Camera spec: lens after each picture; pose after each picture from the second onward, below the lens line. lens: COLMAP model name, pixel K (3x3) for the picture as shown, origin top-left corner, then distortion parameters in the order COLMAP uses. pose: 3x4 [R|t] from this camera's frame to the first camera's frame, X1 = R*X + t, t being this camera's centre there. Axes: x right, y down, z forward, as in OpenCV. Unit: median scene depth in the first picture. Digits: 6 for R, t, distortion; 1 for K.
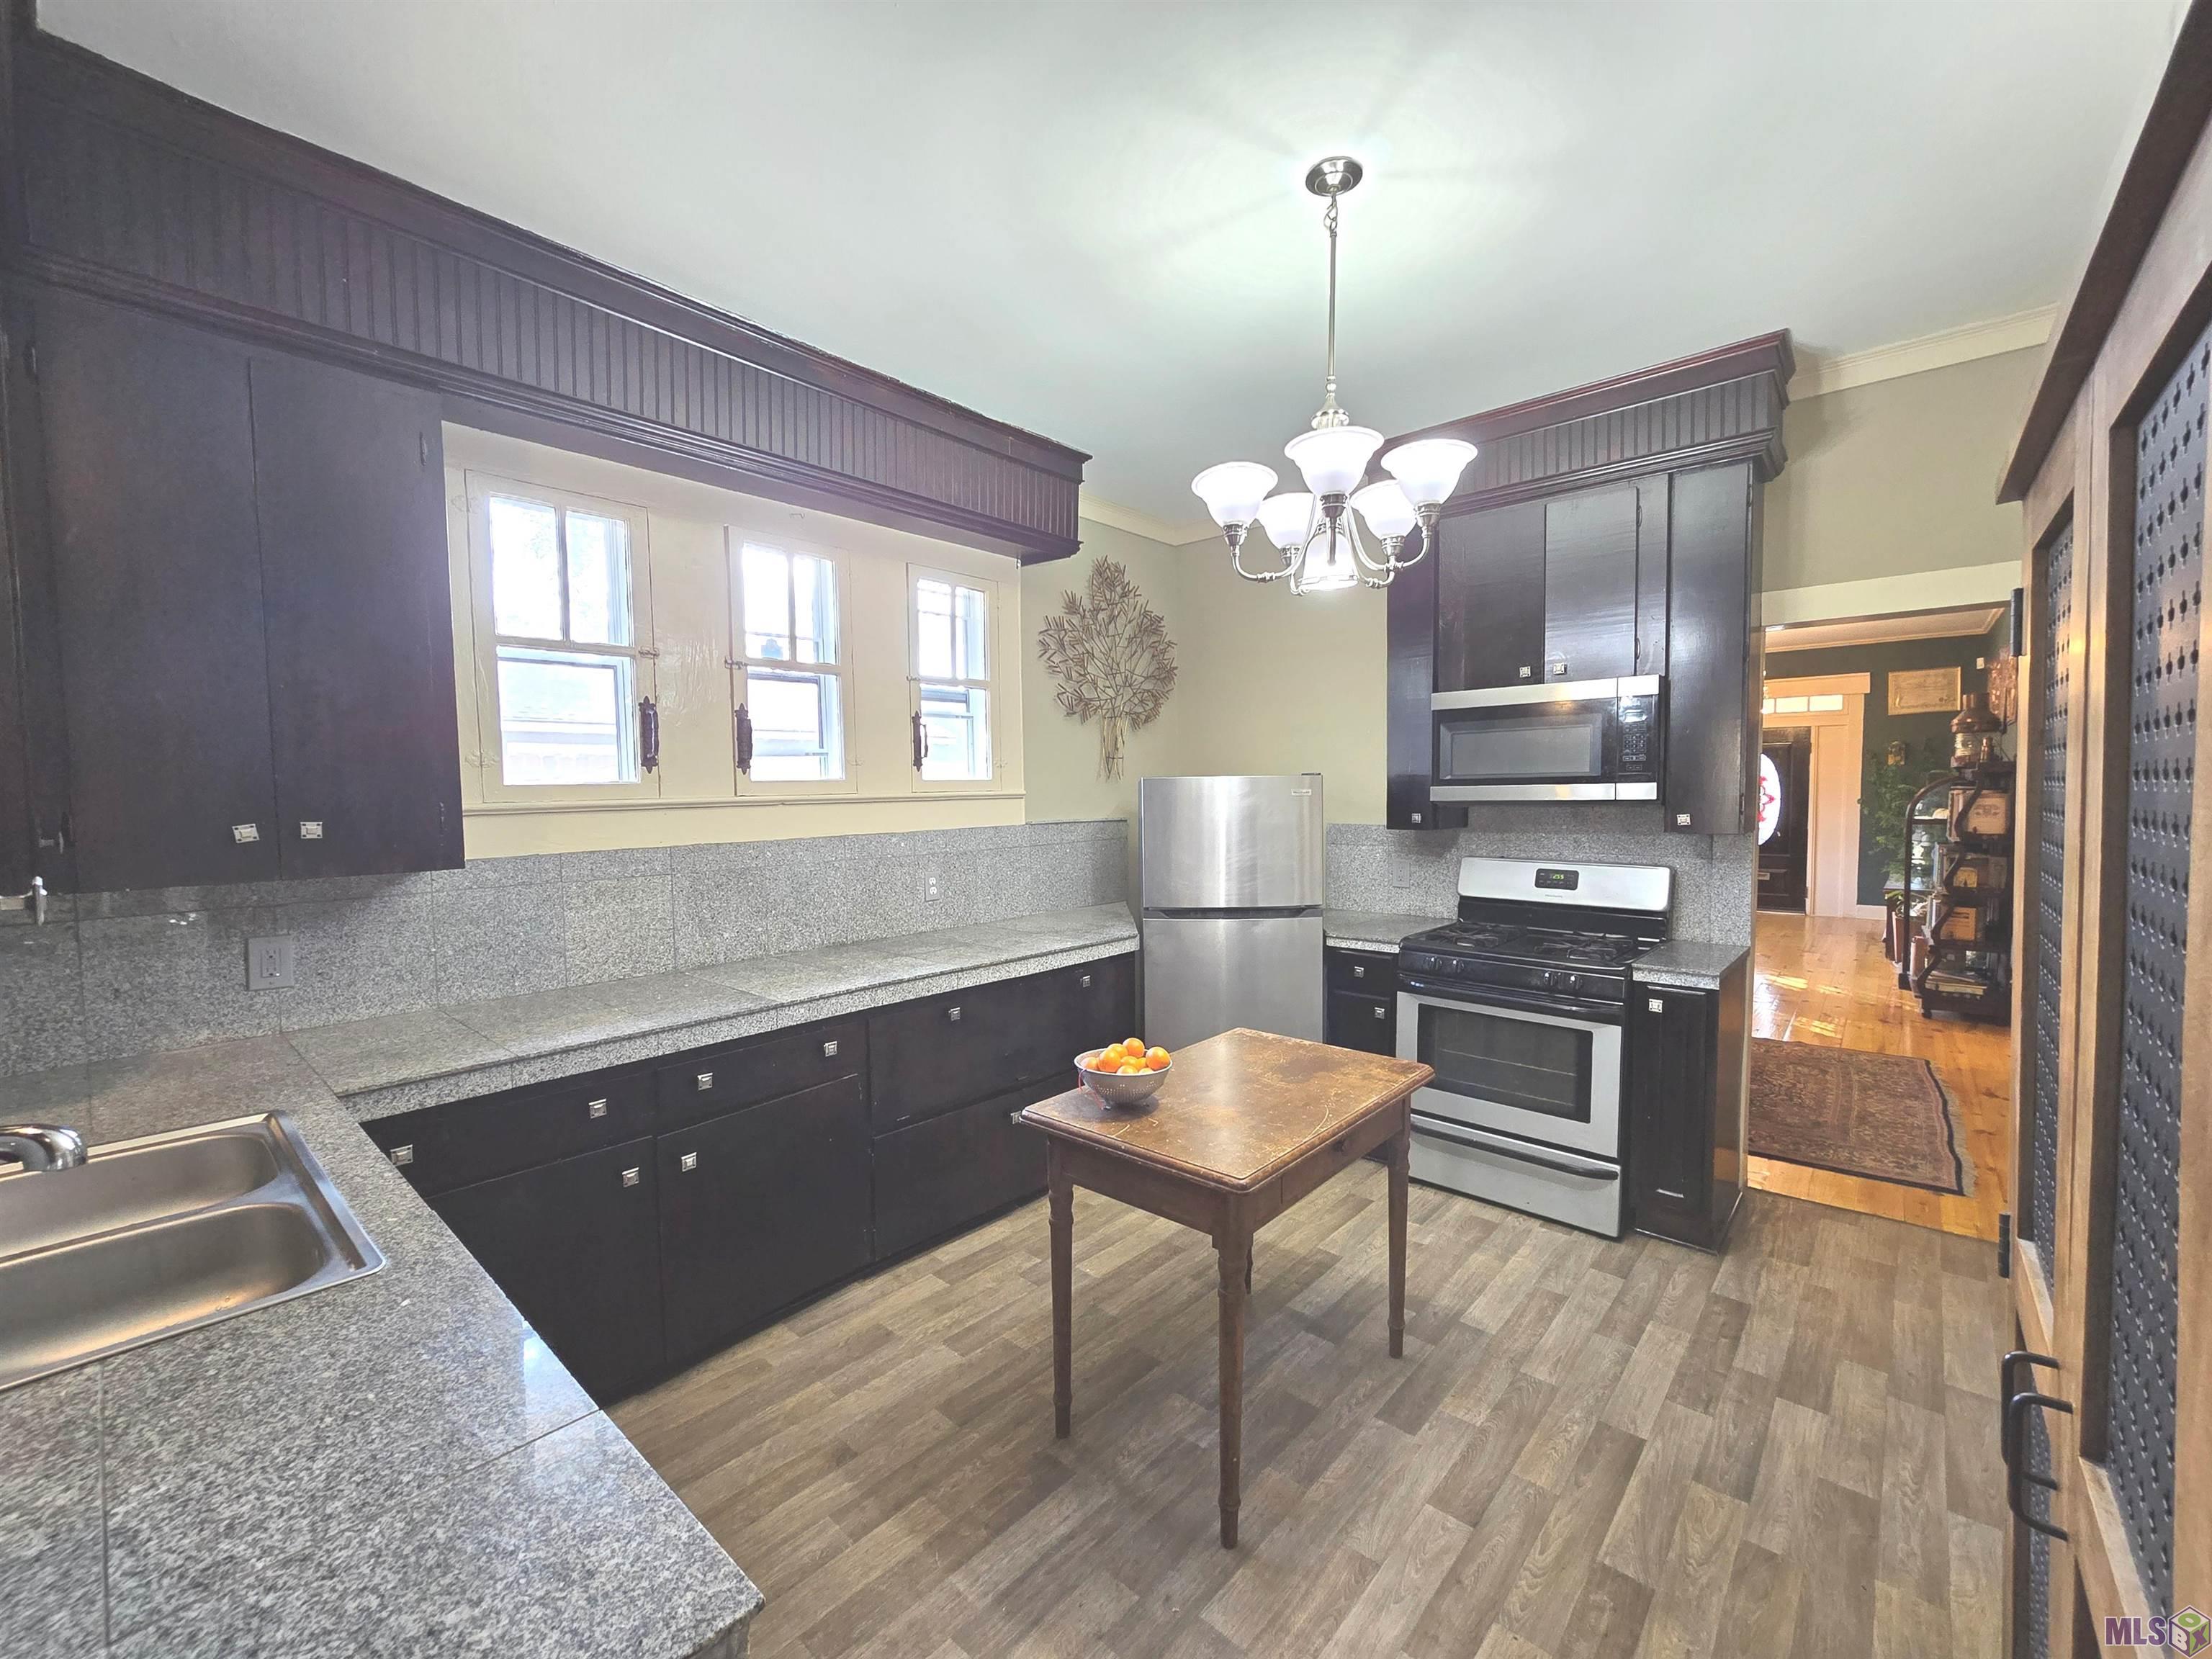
lens RADIAL K [[907.6, 0, 1109.0], [0, 907.6, 847.8], [0, 0, 1]] dist [-0.000262, -0.000025]
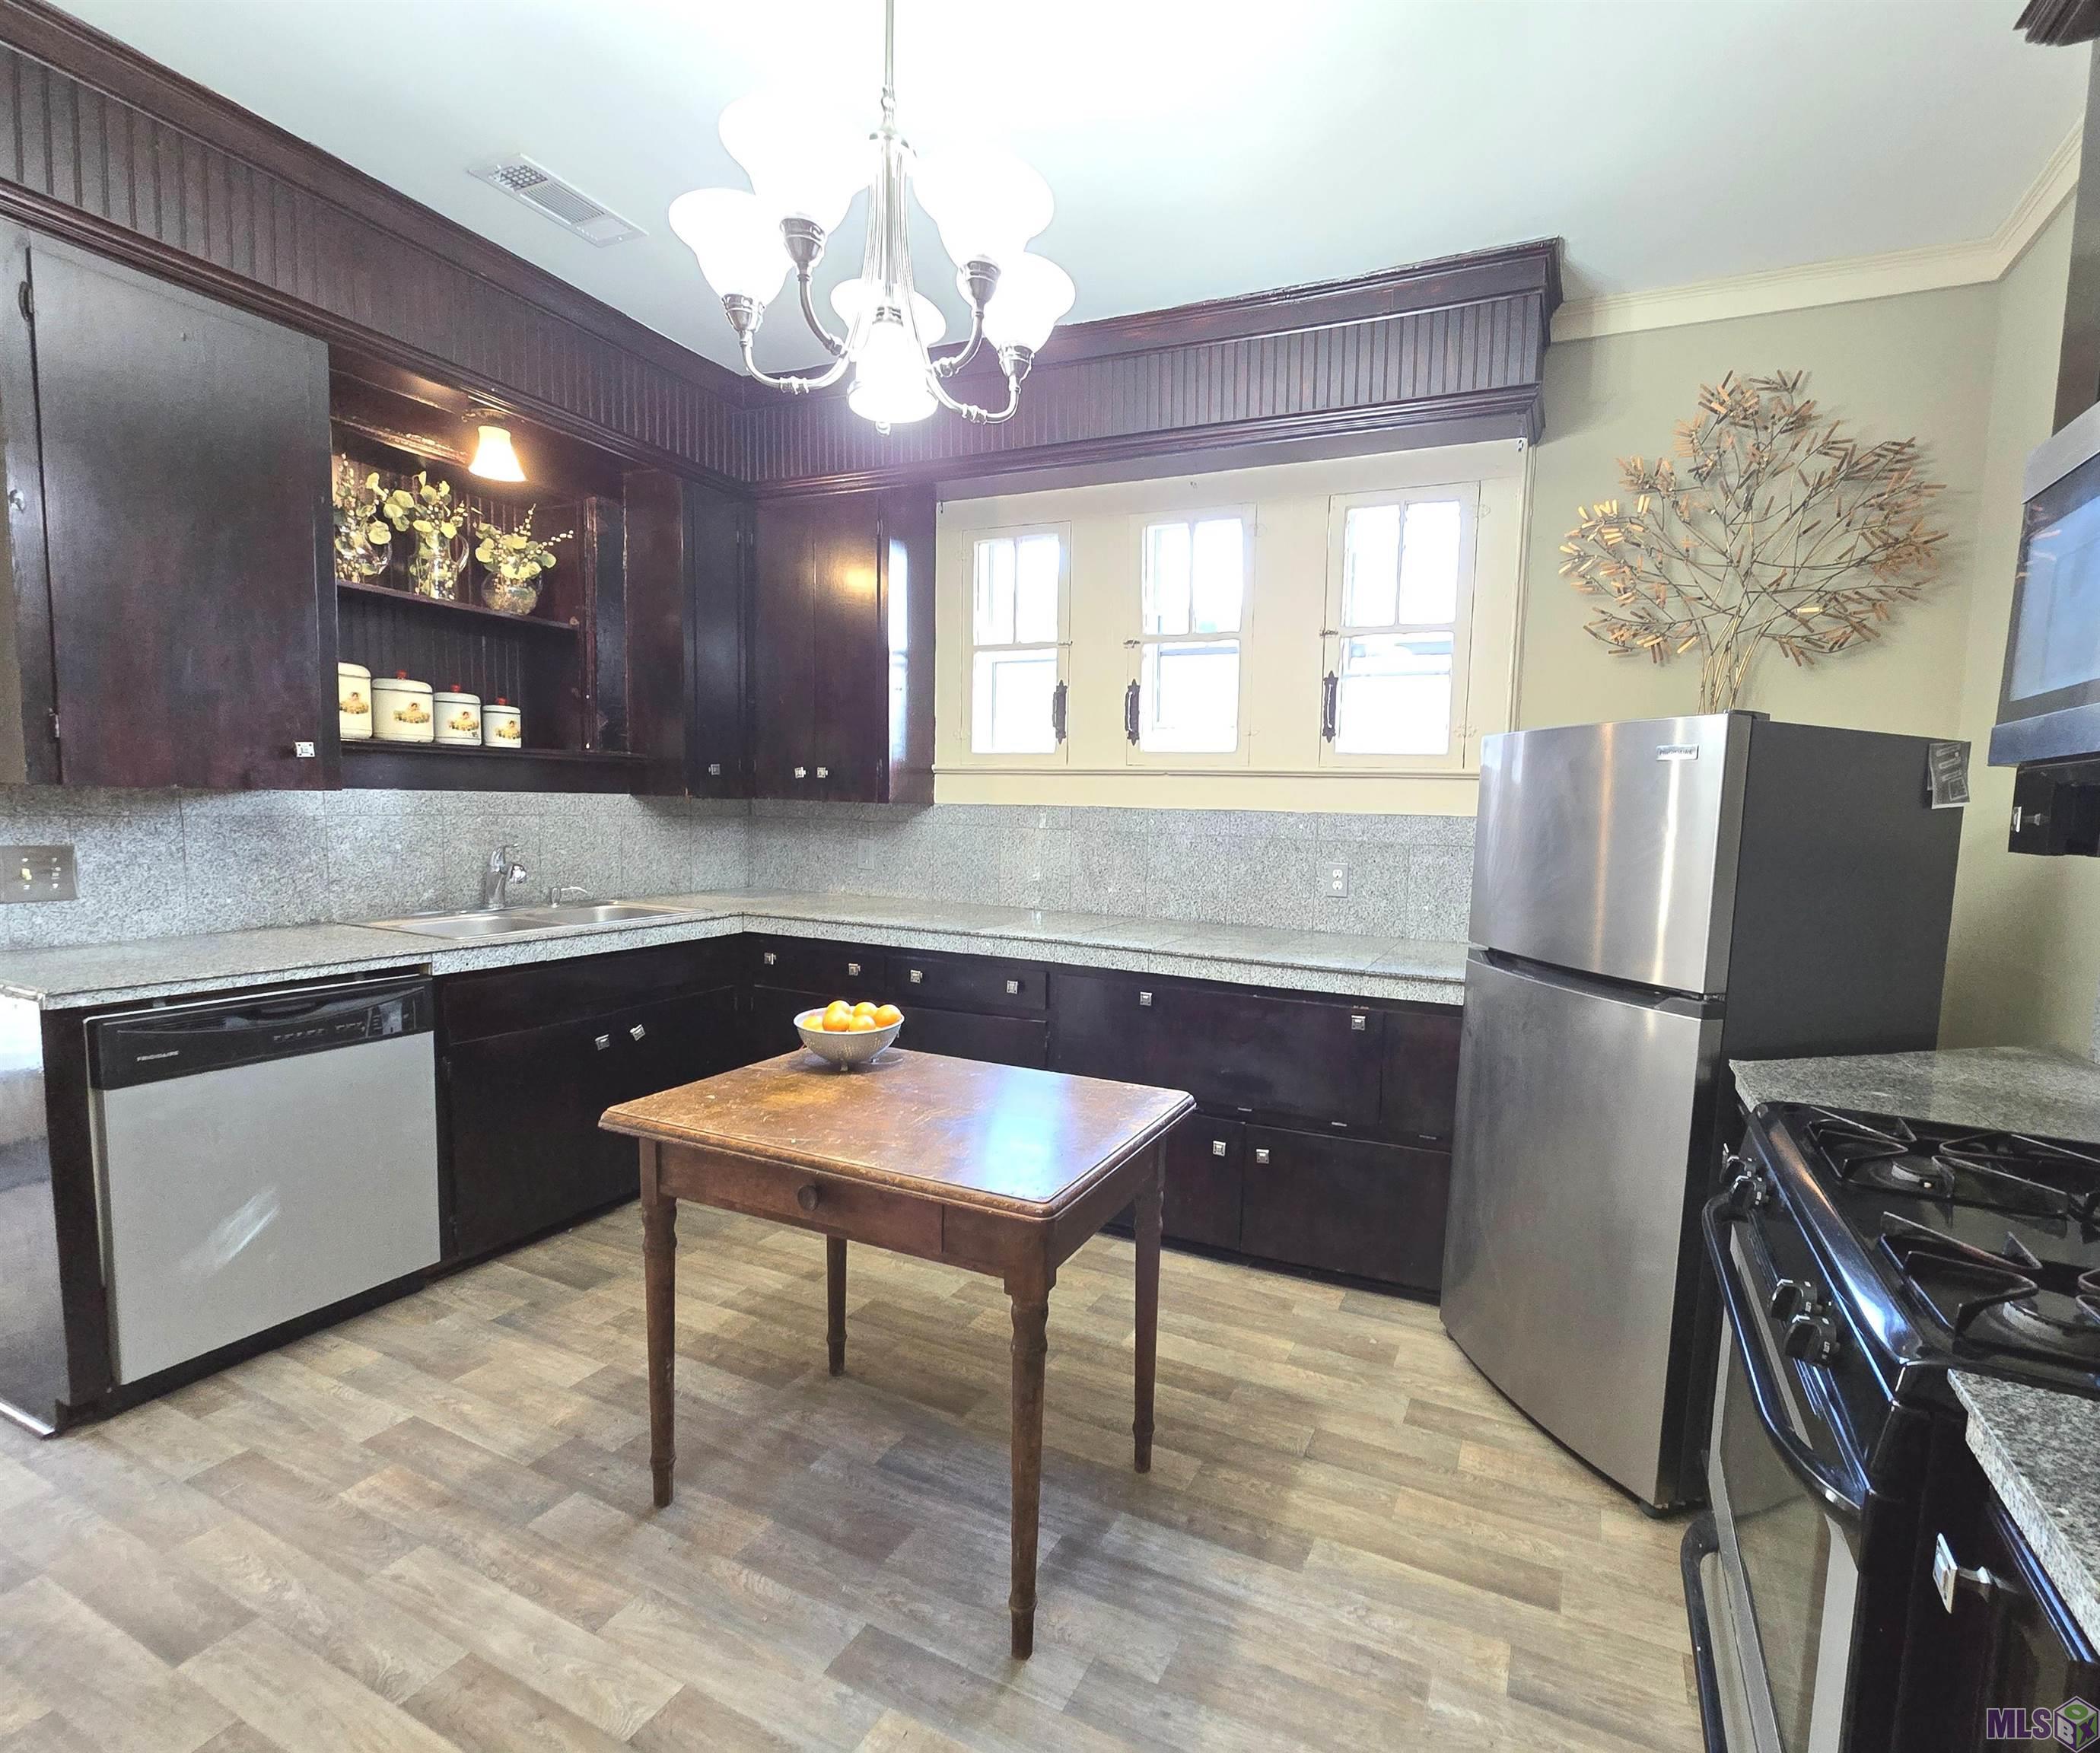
lens RADIAL K [[898.0, 0, 1050.0], [0, 898.0, 876.5], [0, 0, 1]] dist [0.000257, -0.000119]
pose [[0.324739, 0.106908, -0.939742, 0.609549], [-0.098220, 0.992031, 0.078916, -0.000242], [0.940690, 0.066674, 0.332651, 0.577958]]
